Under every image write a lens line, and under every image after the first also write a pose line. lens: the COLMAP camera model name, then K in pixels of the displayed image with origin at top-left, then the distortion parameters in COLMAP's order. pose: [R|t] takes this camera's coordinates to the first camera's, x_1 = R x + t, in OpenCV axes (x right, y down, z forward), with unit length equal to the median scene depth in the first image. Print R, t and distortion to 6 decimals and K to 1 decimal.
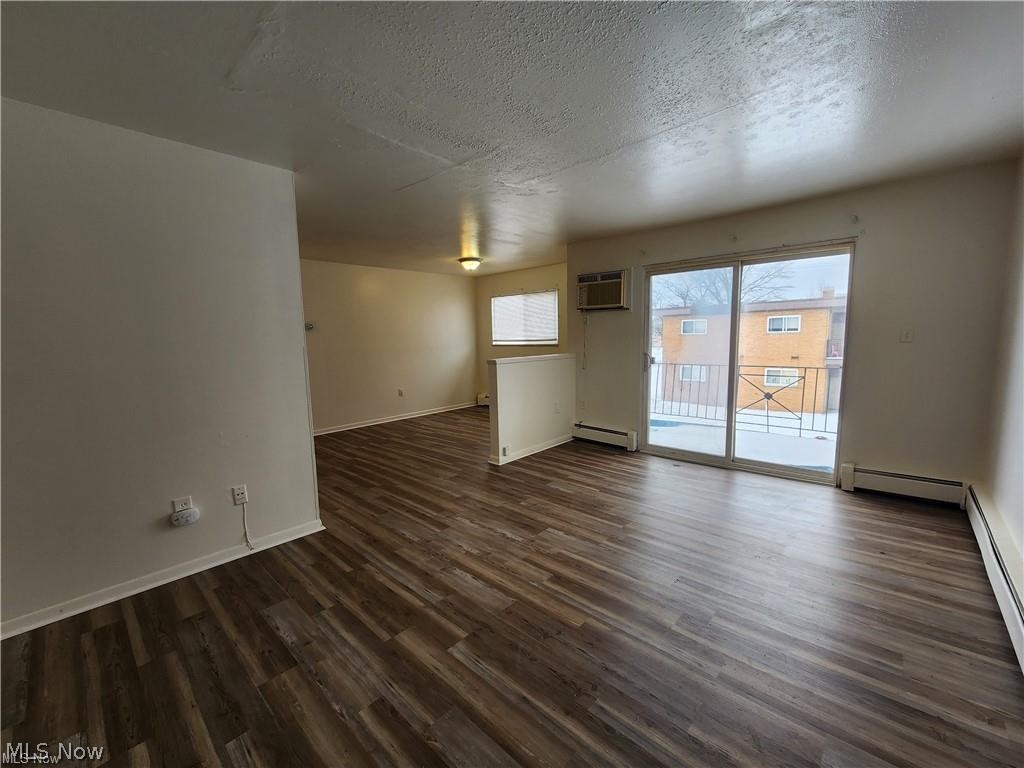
lens RADIAL K [[420.5, 0, 516.4], [0, 420.5, 382.6], [0, 0, 1]] dist [-0.000044, -0.000379]
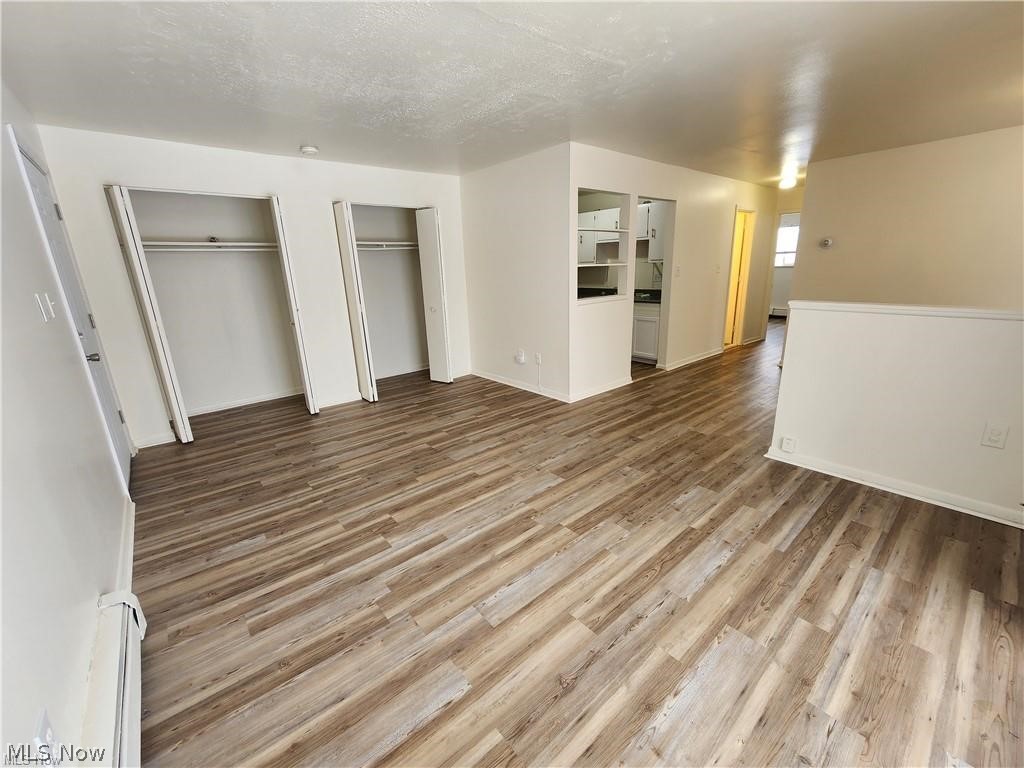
lens RADIAL K [[420.5, 0, 516.4], [0, 420.5, 382.6], [0, 0, 1]] dist [-0.000044, -0.000379]
pose [[-0.115983, 0.289887, -0.950007, 0.779089], [-0.076670, 0.950995, 0.299549, -0.117932], [0.990288, 0.107580, -0.088073, 0.792951]]
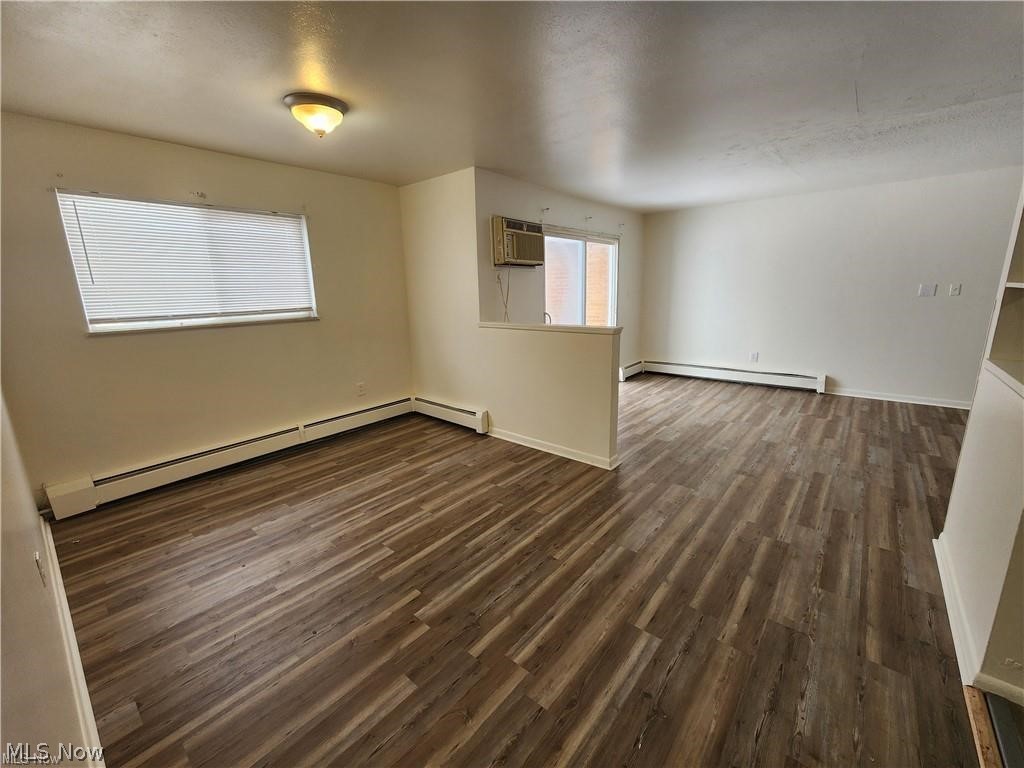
lens RADIAL K [[420.5, 0, 516.4], [0, 420.5, 382.6], [0, 0, 1]] dist [-0.000044, -0.000379]
pose [[-0.046031, -0.197830, 0.979155, -0.941775], [0.134812, 0.969997, 0.202317, -0.161469], [-0.989801, 0.141315, -0.017980, 1.460734]]
